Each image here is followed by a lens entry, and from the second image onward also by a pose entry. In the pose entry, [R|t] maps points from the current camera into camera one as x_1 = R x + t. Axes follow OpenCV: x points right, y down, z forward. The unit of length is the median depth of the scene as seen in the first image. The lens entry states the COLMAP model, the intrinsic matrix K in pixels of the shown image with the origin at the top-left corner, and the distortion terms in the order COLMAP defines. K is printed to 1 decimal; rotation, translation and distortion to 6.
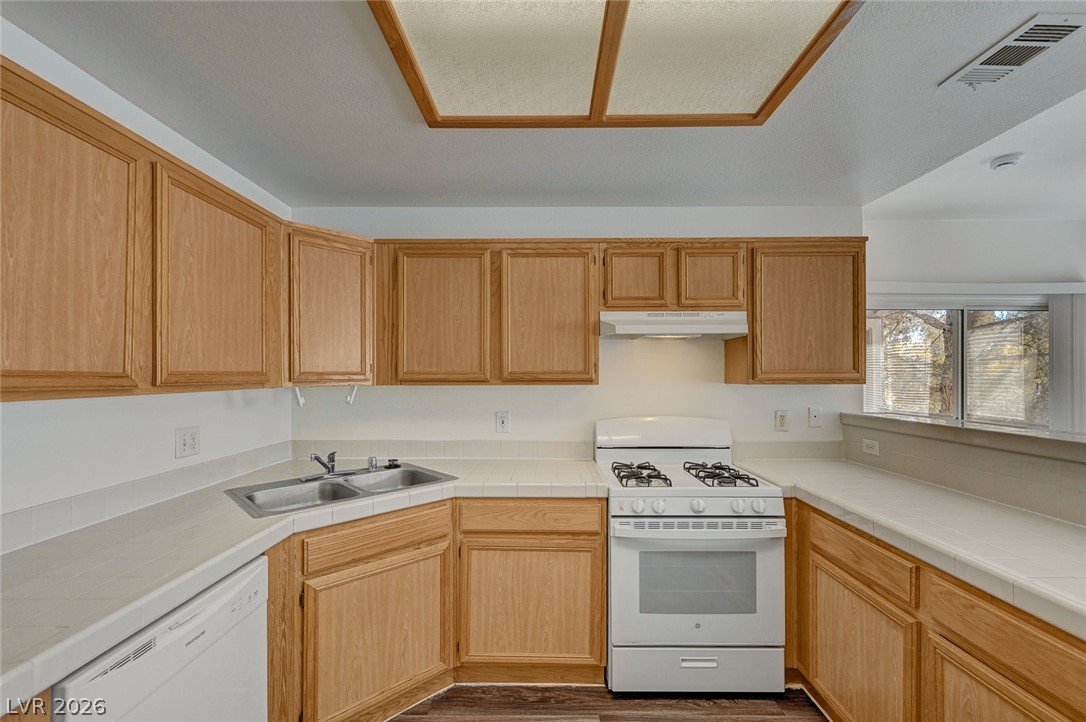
lens RADIAL K [[451.5, 0, 545.9], [0, 451.5, 368.5], [0, 0, 1]] dist [0.000766, 0.000095]
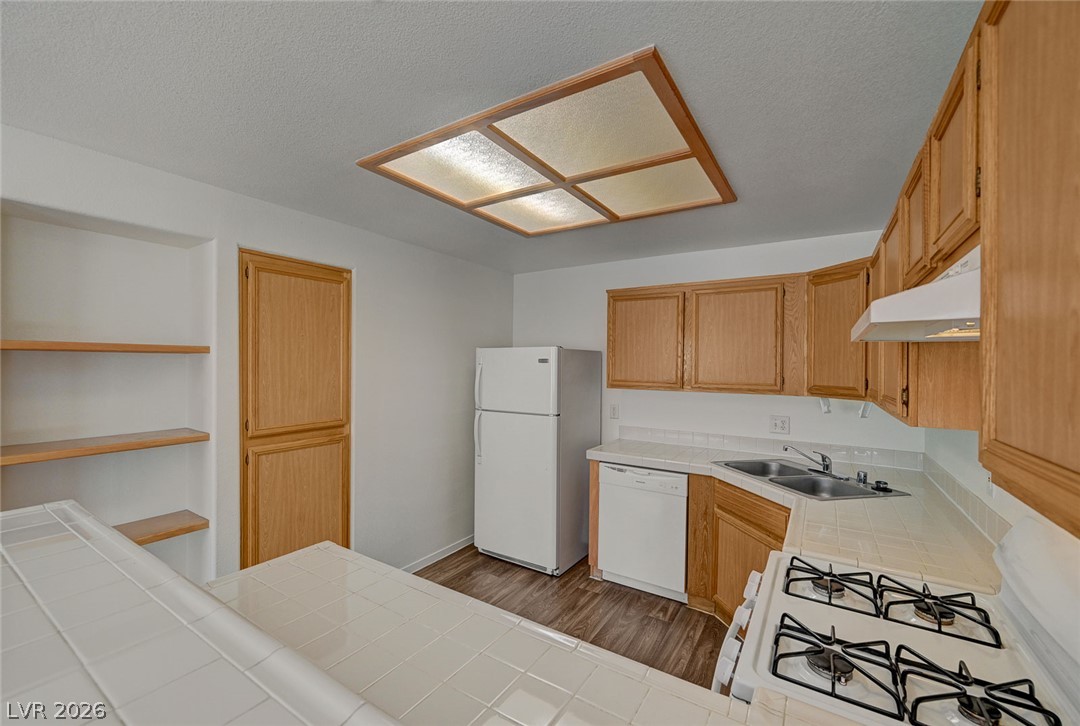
lens RADIAL K [[426.2, 0, 540.0], [0, 426.2, 363.0], [0, 0, 1]] dist [0.000036, 0.000105]
pose [[-0.524040, -0.001313, -0.851693, 1.042507], [0.001326, 0.999996, -0.002357, -0.062993], [0.851693, -0.002364, -0.524036, 1.118723]]
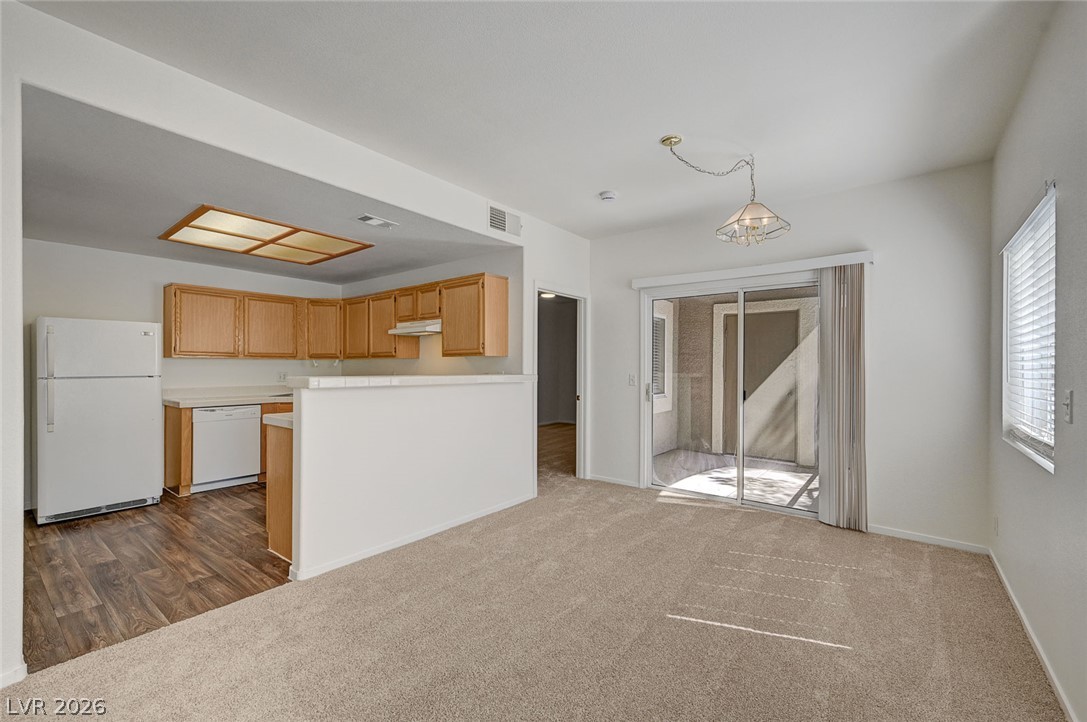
lens RADIAL K [[451.9, 0, 546.4], [0, 451.9, 368.5], [0, 0, 1]] dist [0.000766, 0.000095]
pose [[0.793394, 0.002822, -0.608702, 2.529491], [0.005136, 0.999923, 0.011331, 0.082783], [0.608687, -0.012116, 0.793318, -0.326143]]
